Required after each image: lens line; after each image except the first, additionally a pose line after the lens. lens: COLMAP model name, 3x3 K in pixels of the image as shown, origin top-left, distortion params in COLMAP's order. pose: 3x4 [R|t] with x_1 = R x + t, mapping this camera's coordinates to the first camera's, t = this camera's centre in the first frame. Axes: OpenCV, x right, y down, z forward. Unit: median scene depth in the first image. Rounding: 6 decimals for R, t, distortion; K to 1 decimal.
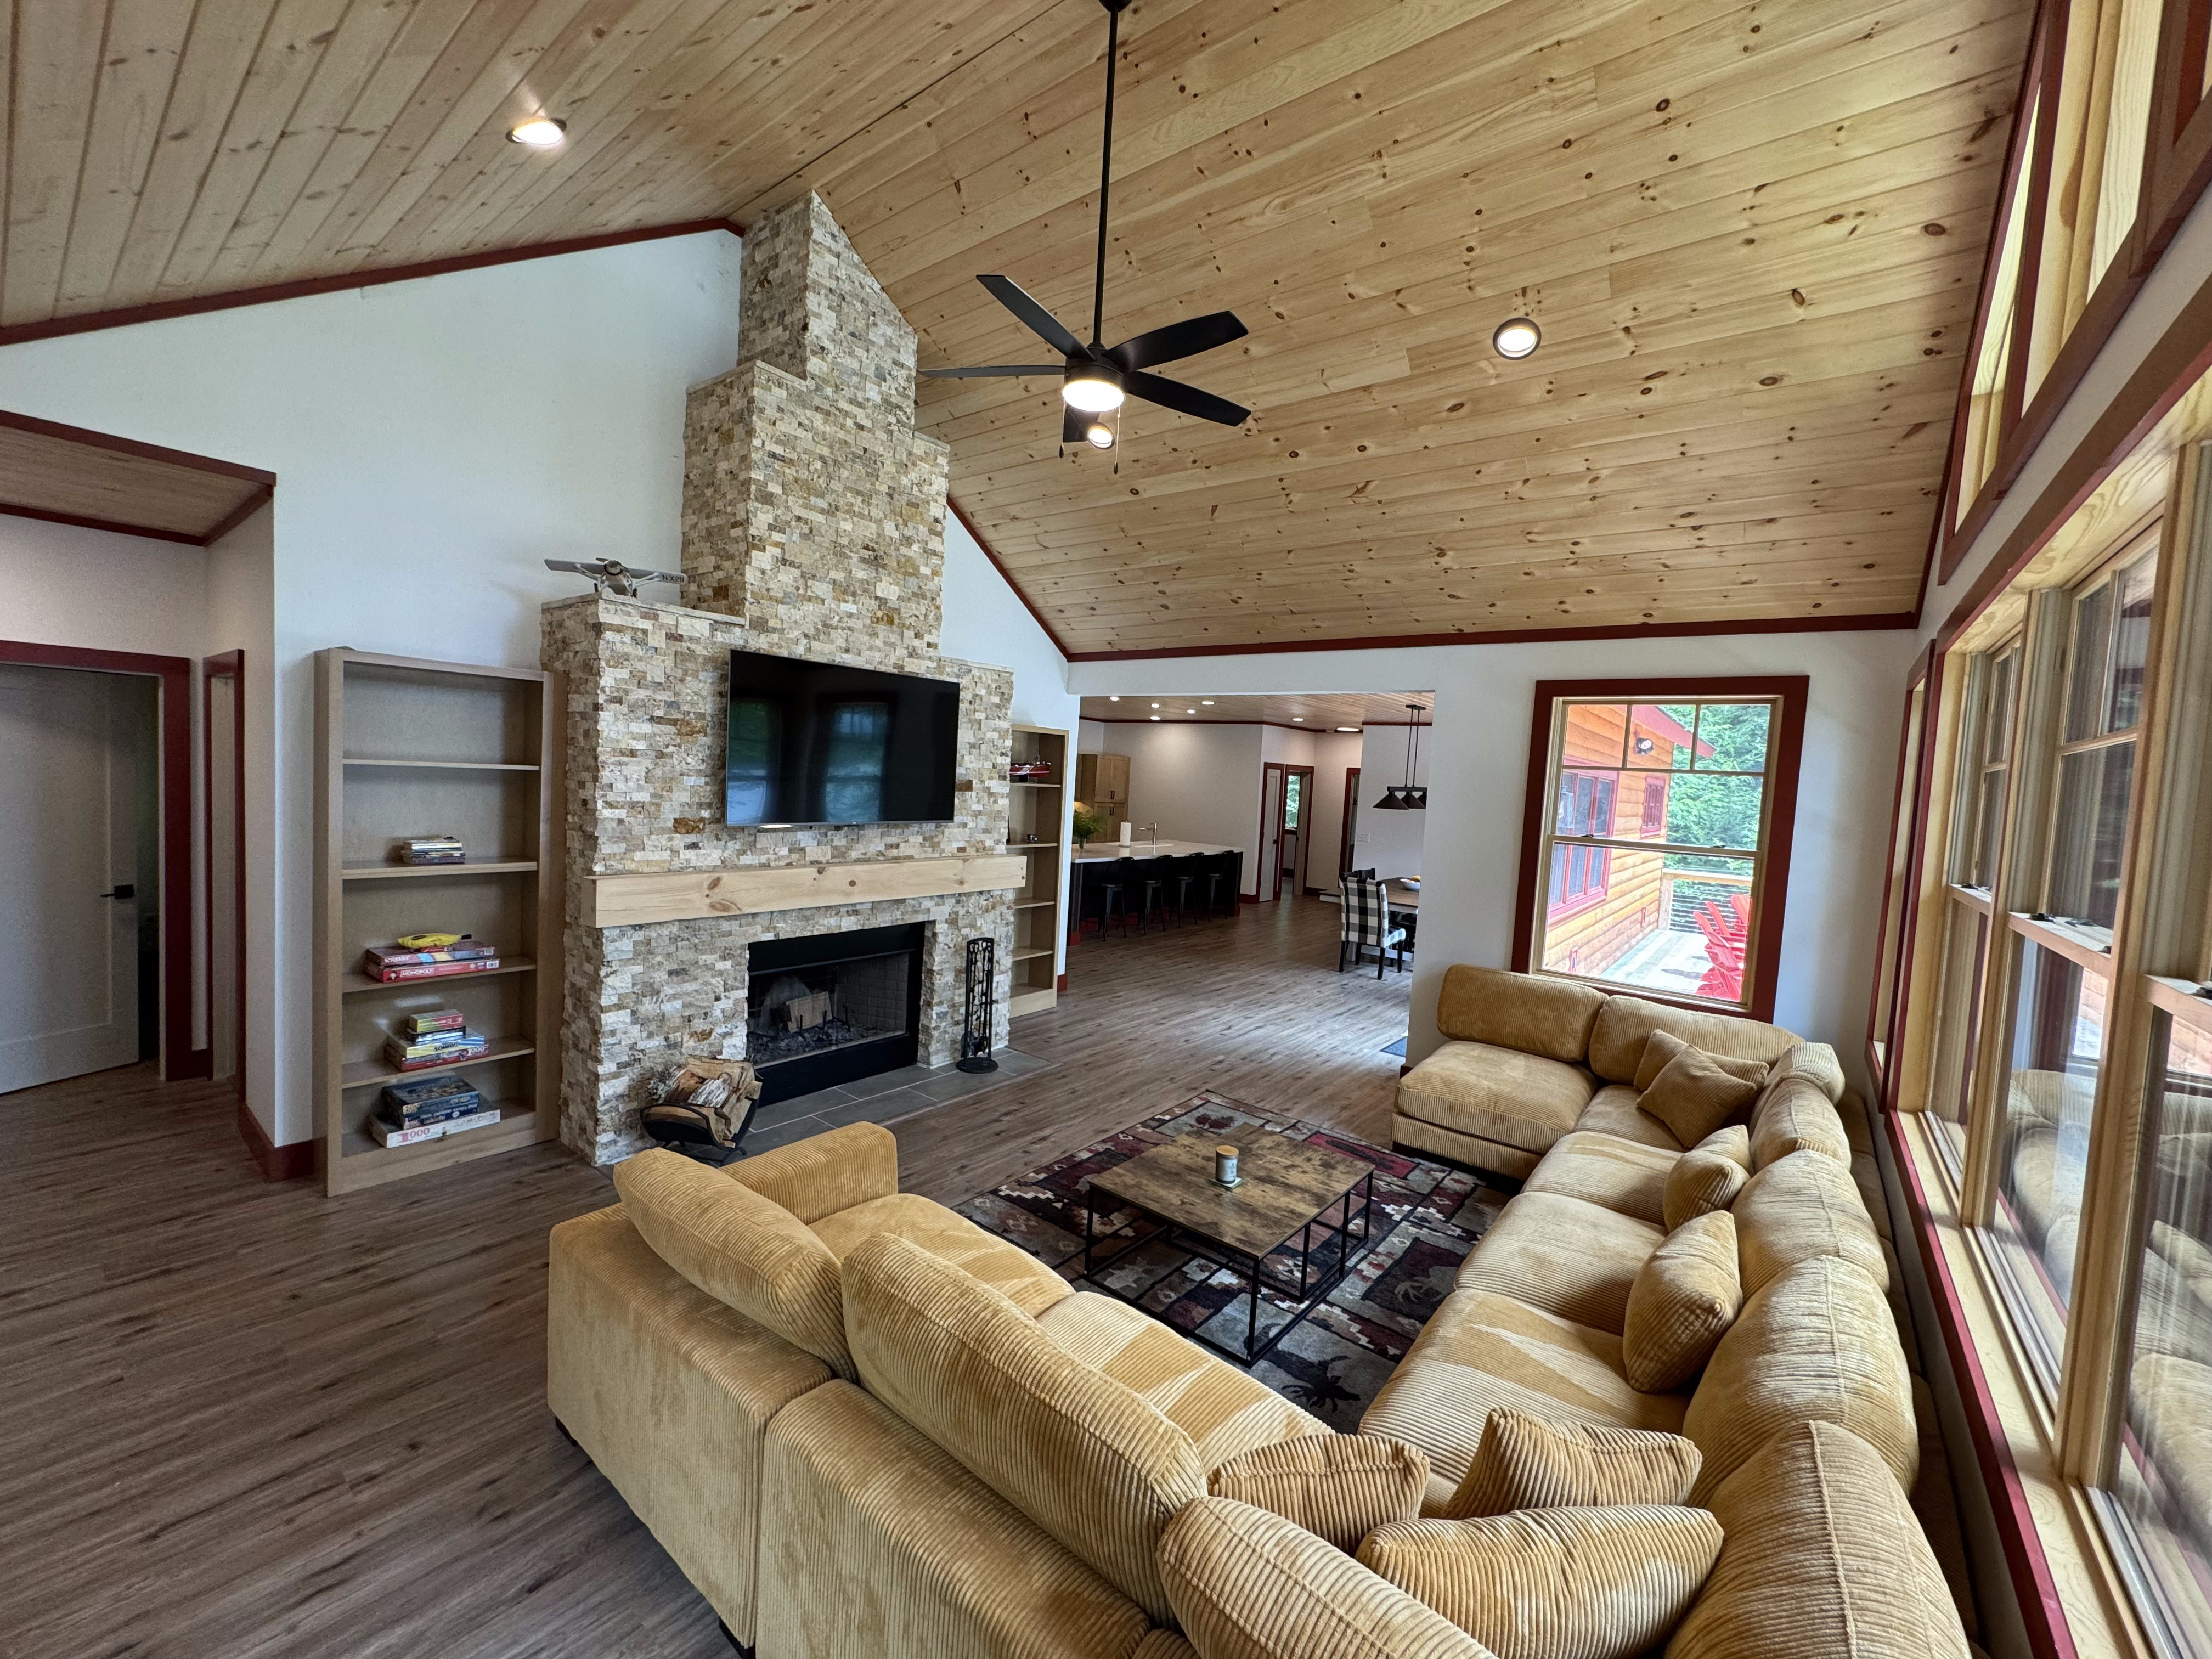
lens RADIAL K [[884.4, 0, 1109.3], [0, 884.4, 824.2], [0, 0, 1]] dist [-0.002516, 0.000378]
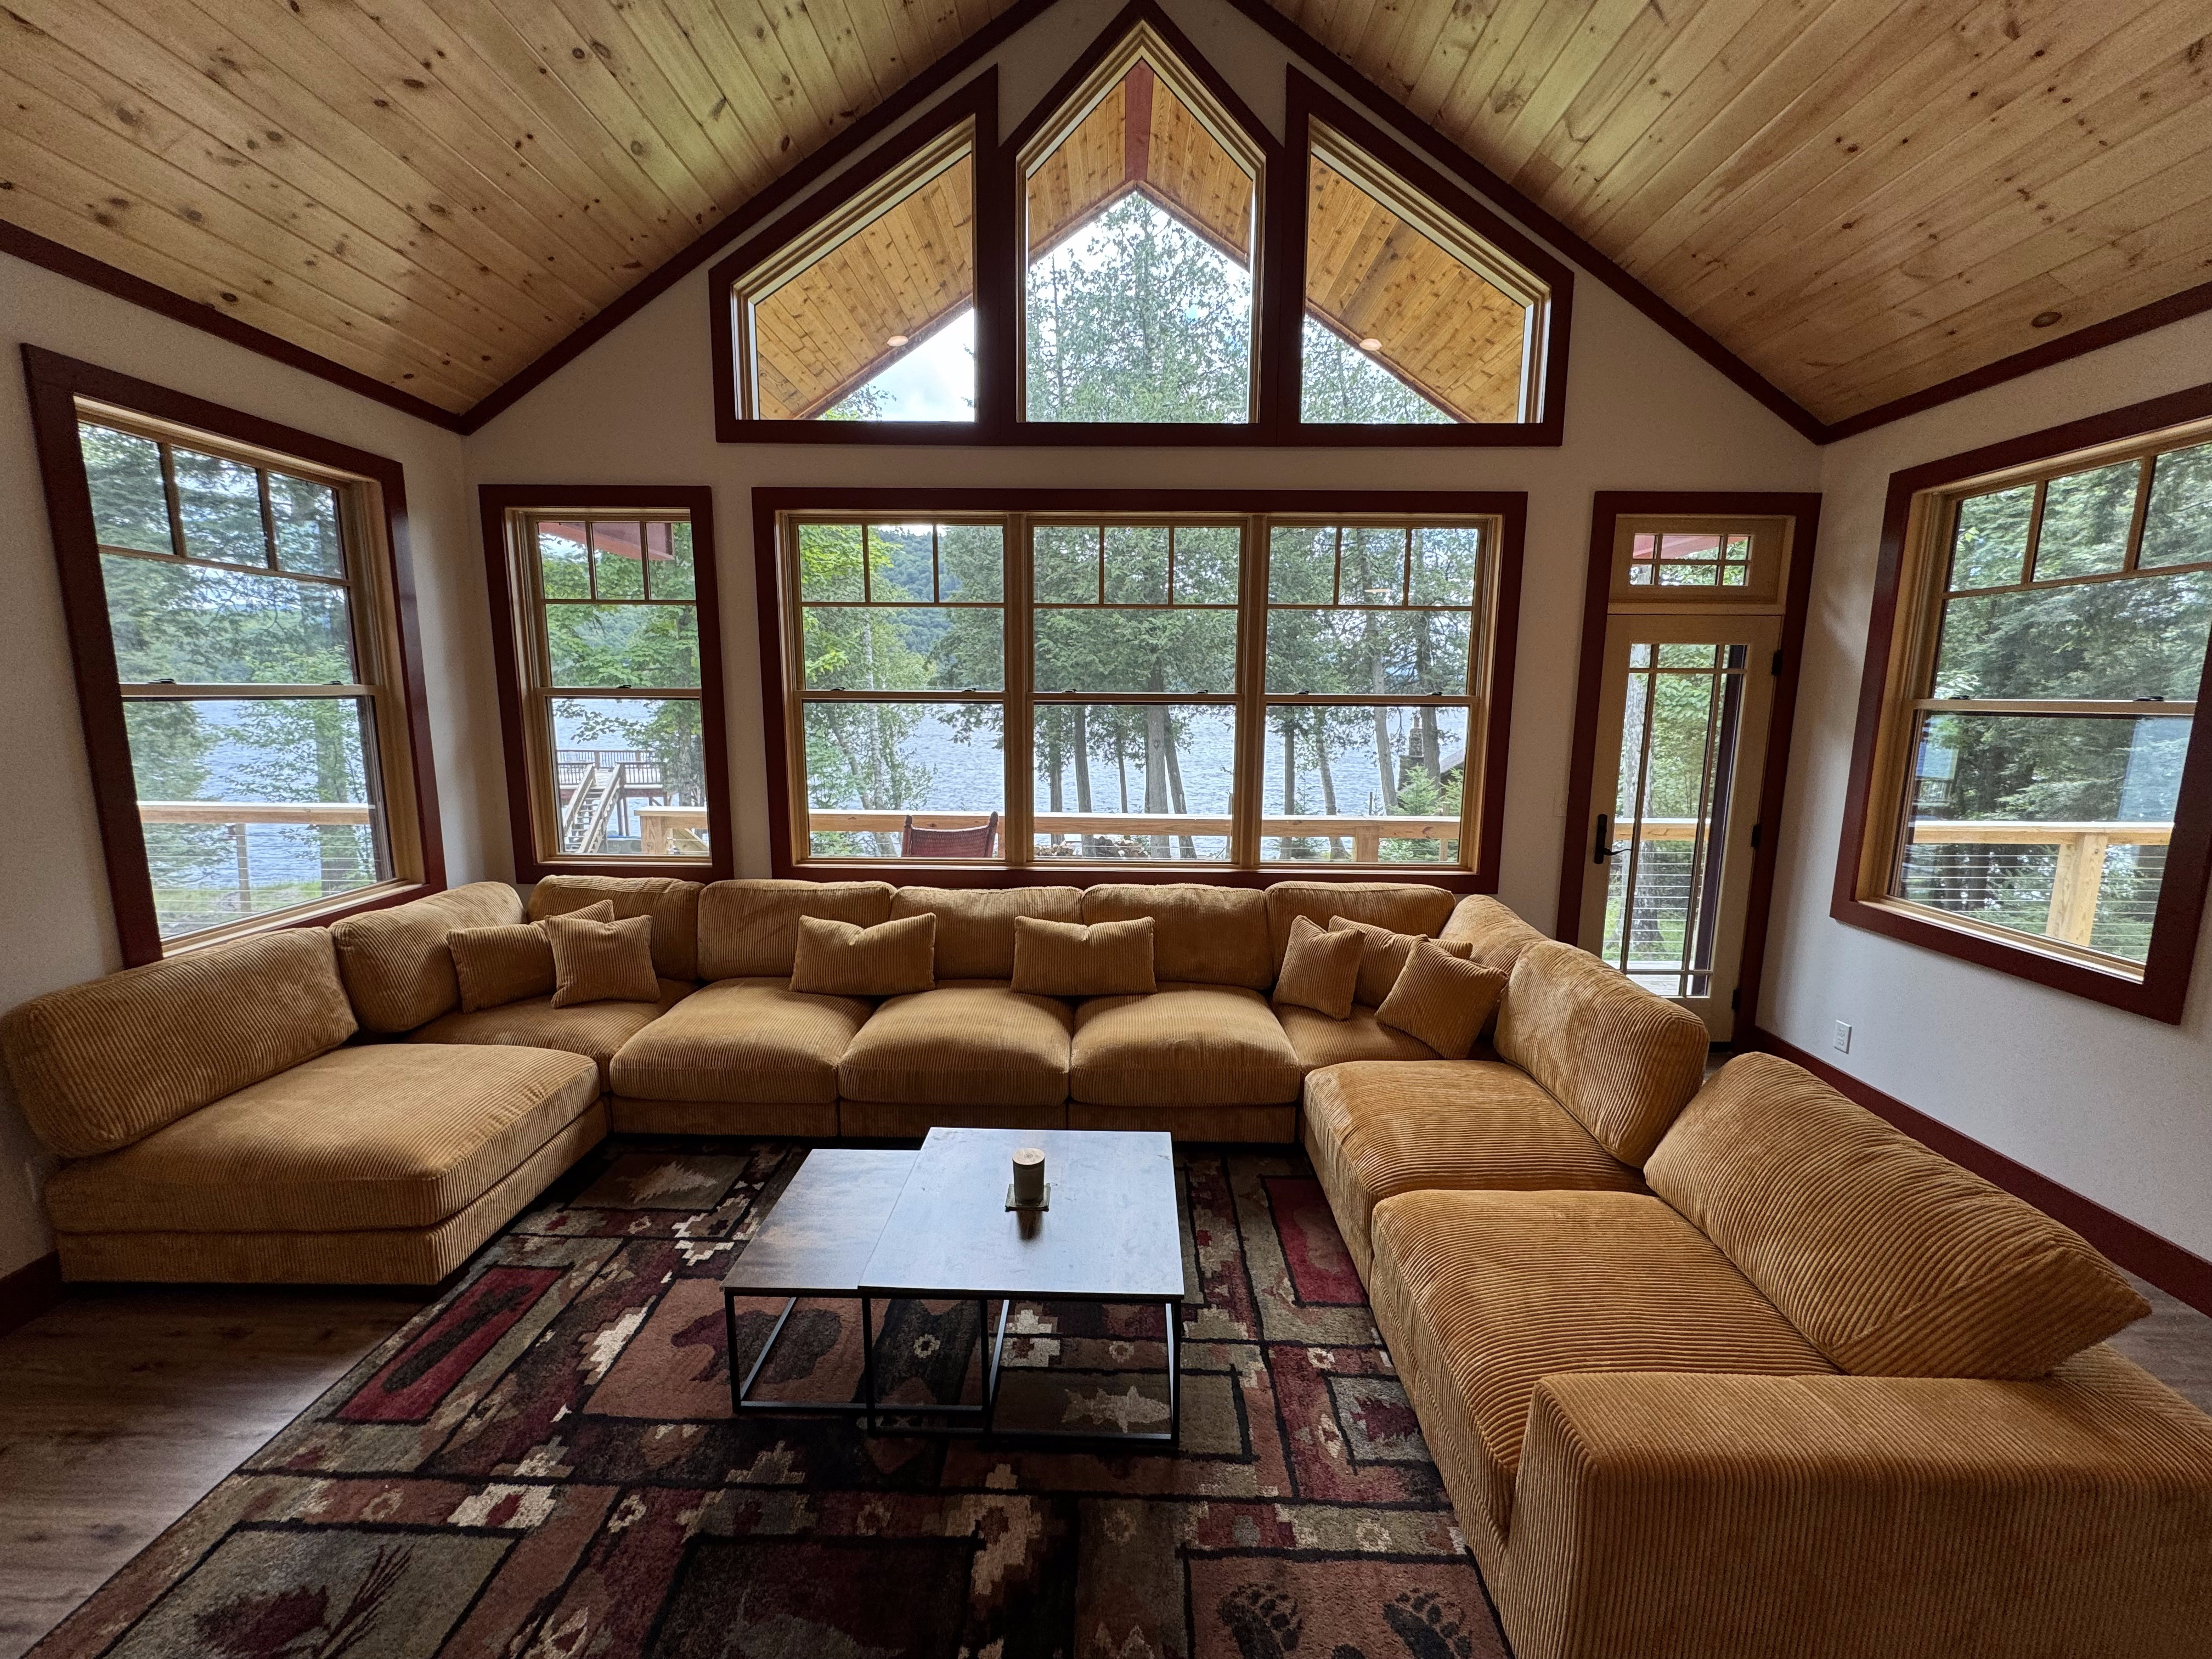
lens RADIAL K [[884.4, 0, 1100.3], [0, 884.4, 819.7], [0, 0, 1]] dist [-0.002516, 0.000378]
pose [[-0.598457, -0.185349, 0.779420, -0.315888], [-0.003979, 0.973546, 0.228458, -0.040620], [-0.801145, 0.133621, -0.583363, 1.074792]]
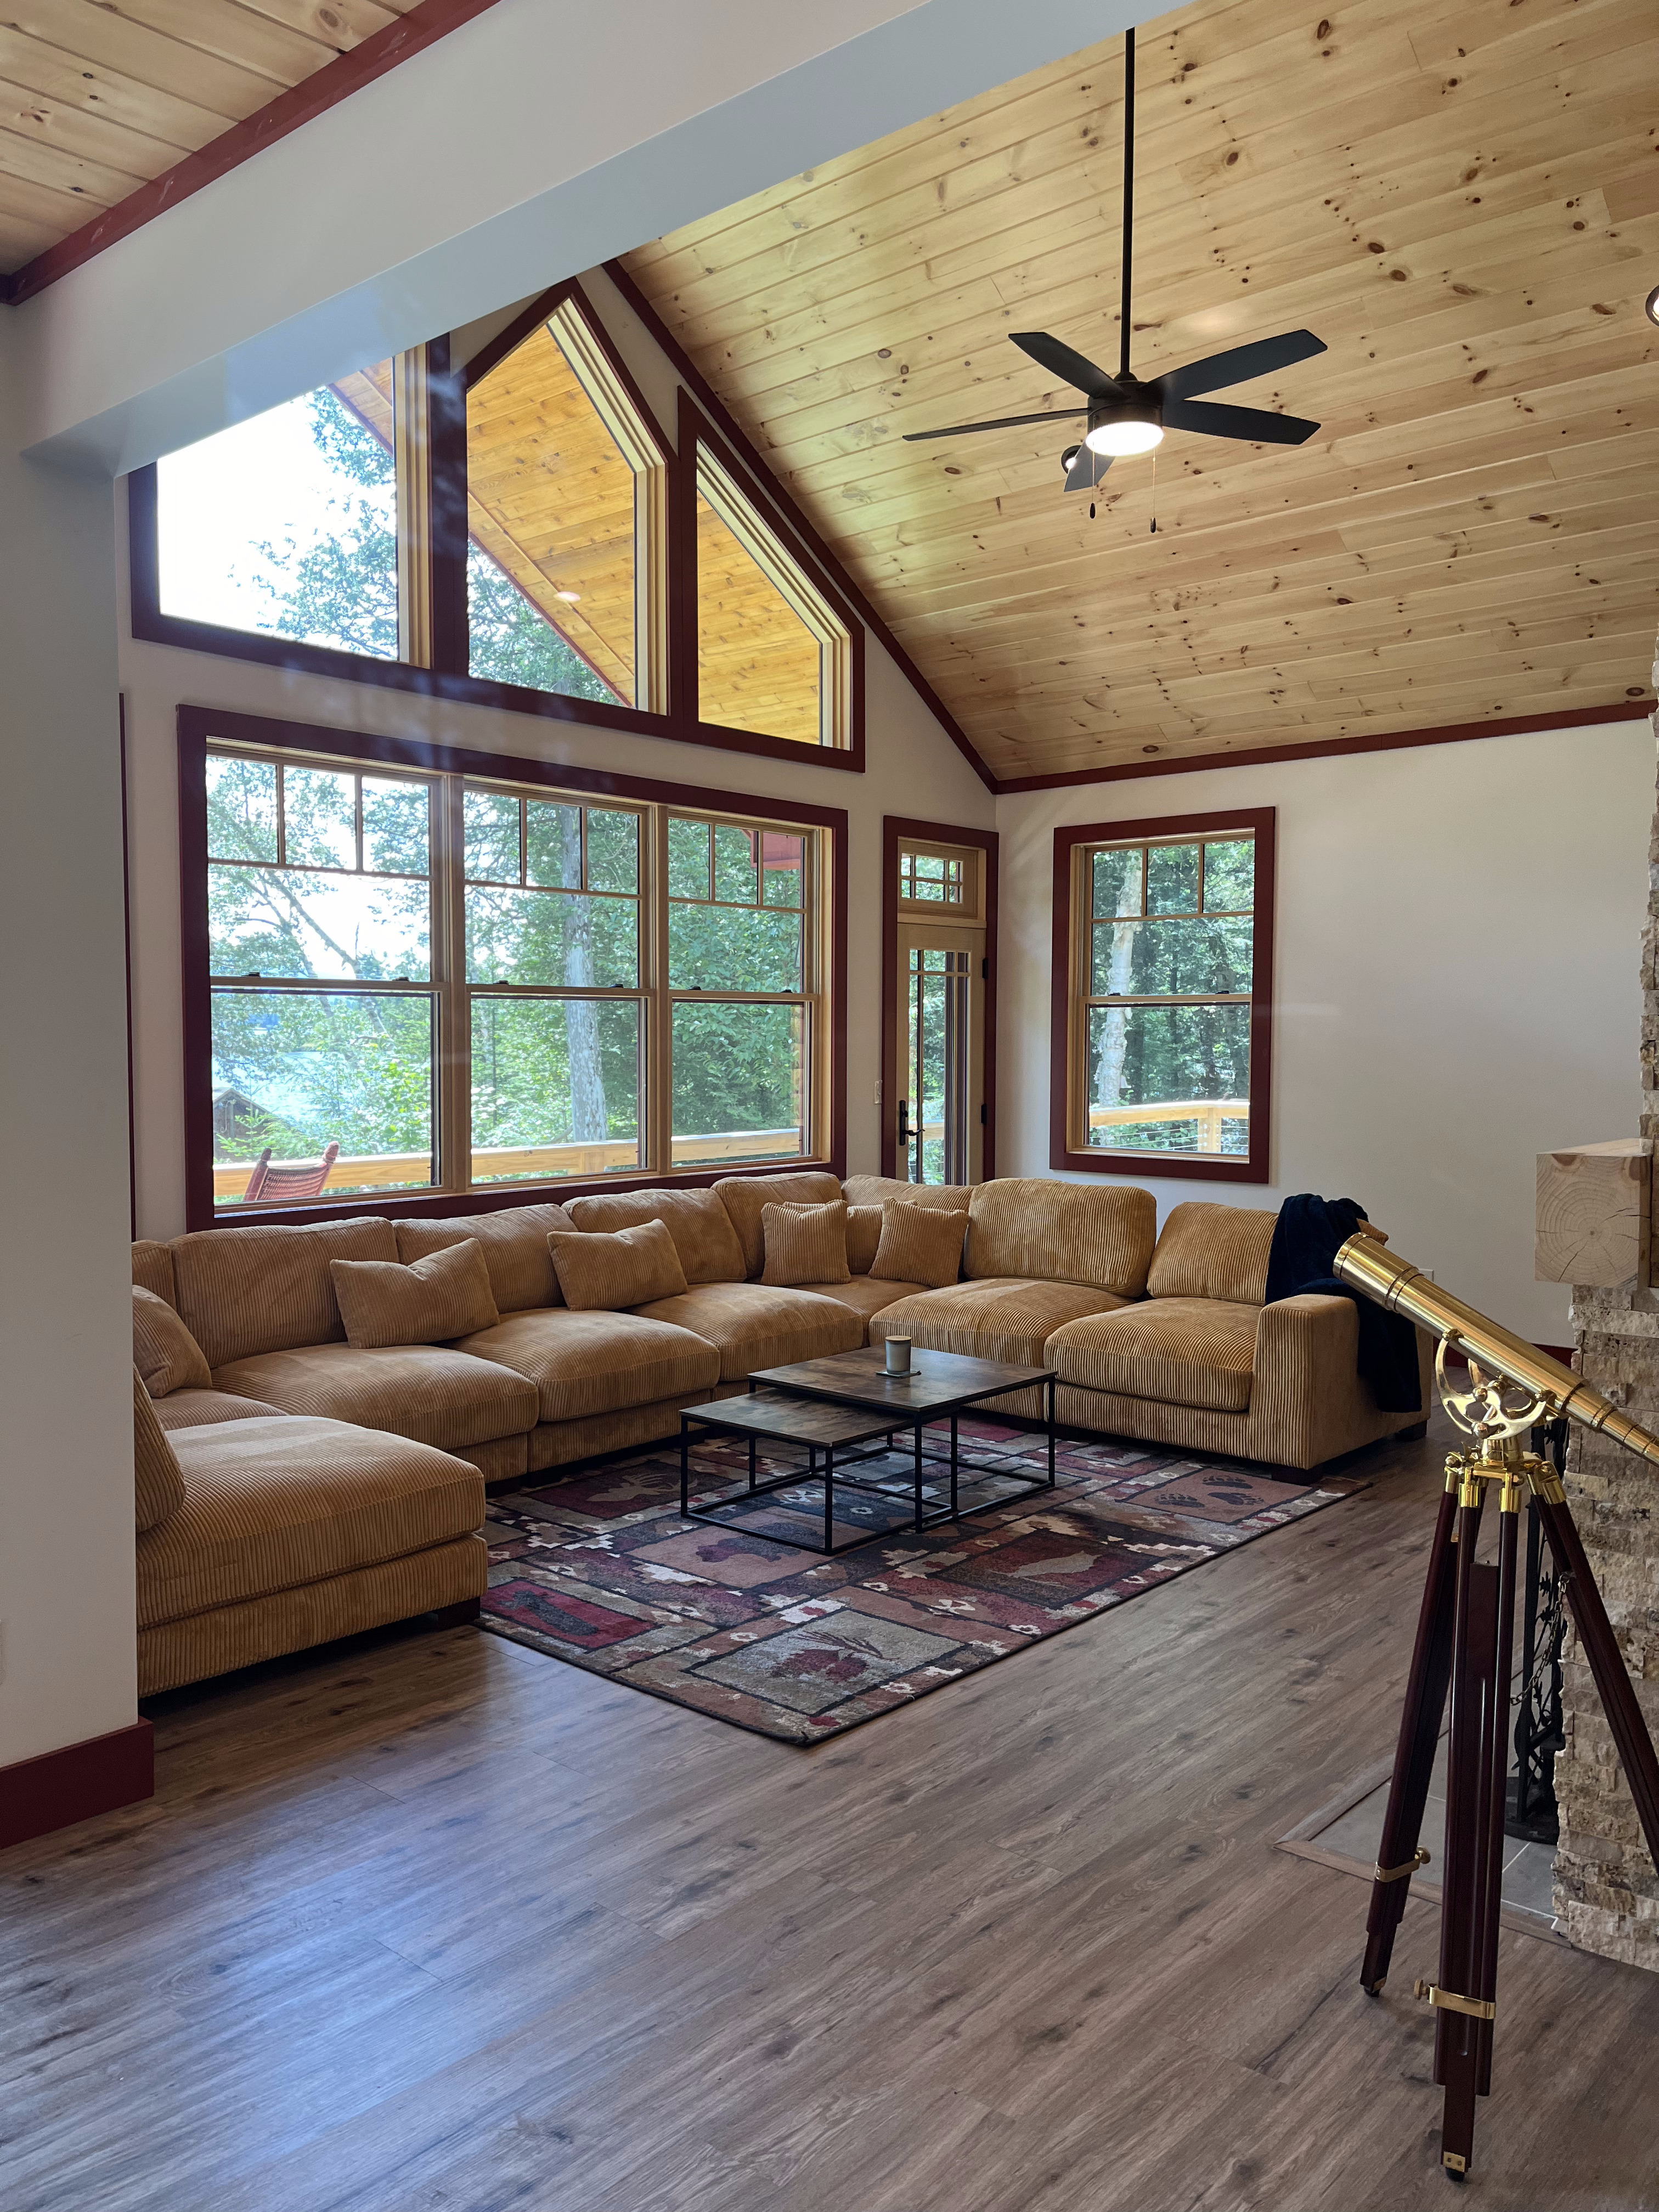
lens RADIAL K [[1690.4, 0, 823.8], [0, 1690.4, 1116.8], [0, 0, 1]] dist [0.003777, 0.000396]
pose [[-0.996493, -0.066524, 0.050763, 0.112561], [-0.061026, 0.992797, 0.103098, -0.011890], [-0.057256, 0.099638, -0.993375, 2.129669]]
